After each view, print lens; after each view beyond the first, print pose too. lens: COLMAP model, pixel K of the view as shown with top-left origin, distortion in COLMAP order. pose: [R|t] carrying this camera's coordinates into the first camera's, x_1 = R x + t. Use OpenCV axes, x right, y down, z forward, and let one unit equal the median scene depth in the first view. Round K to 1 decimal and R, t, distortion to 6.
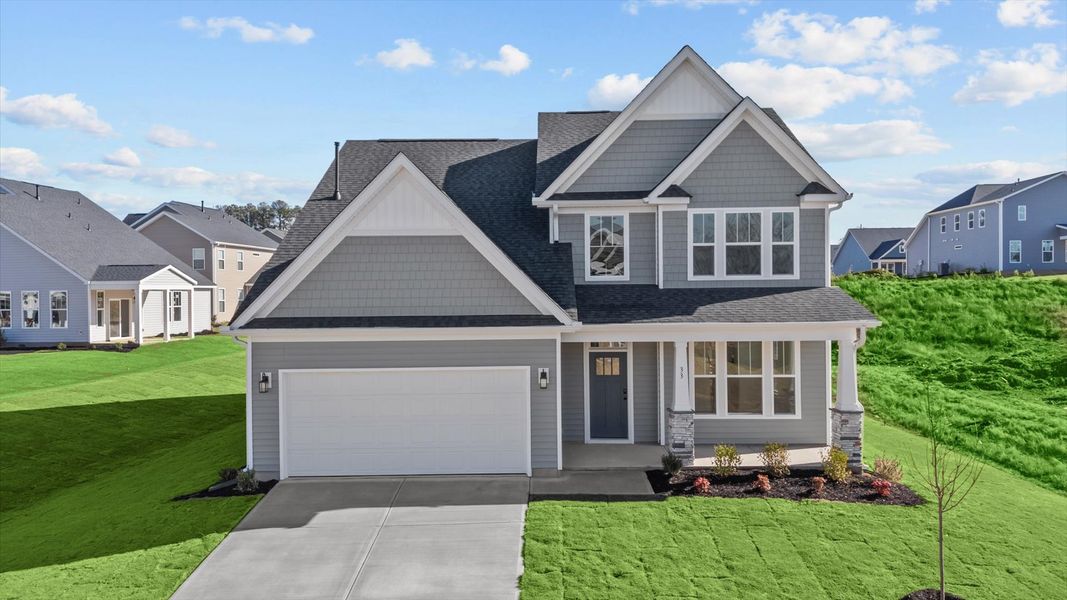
lens RADIAL K [[796.4, 0, 534.4], [0, 796.4, 303.6], [0, 0, 1]] dist [0.031198, -0.001830]
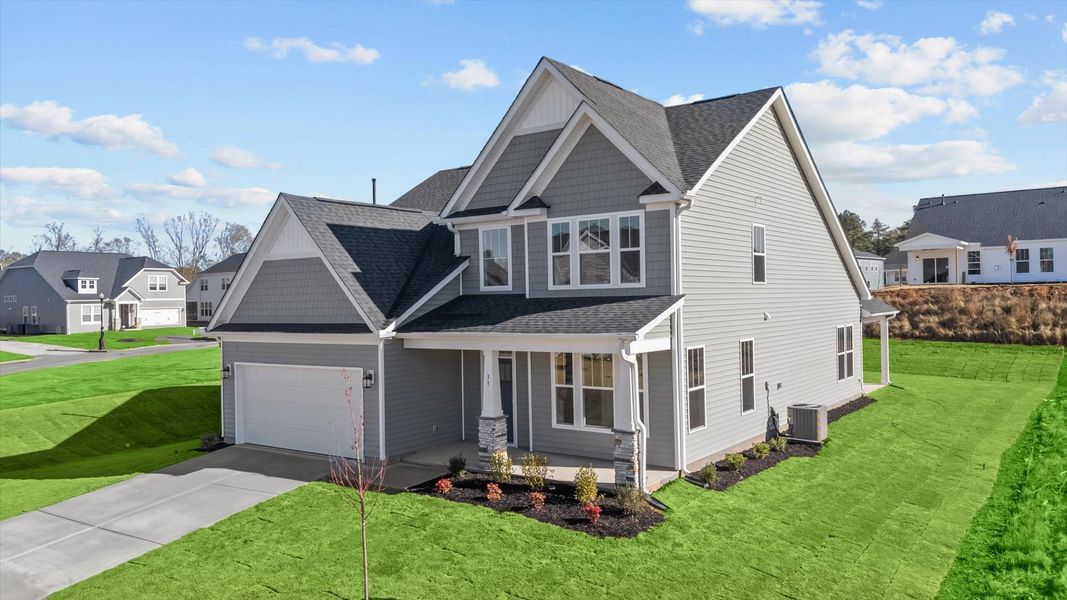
lens RADIAL K [[796.4, 0, 533.2], [0, 796.4, 297.3], [0, 0, 1]] dist [0.031198, -0.001830]
pose [[0.819492, -0.007652, -0.573040, 0.755984], [0.004876, 0.999968, -0.006380, -0.013374], [0.573070, 0.002434, 0.819503, 0.164487]]
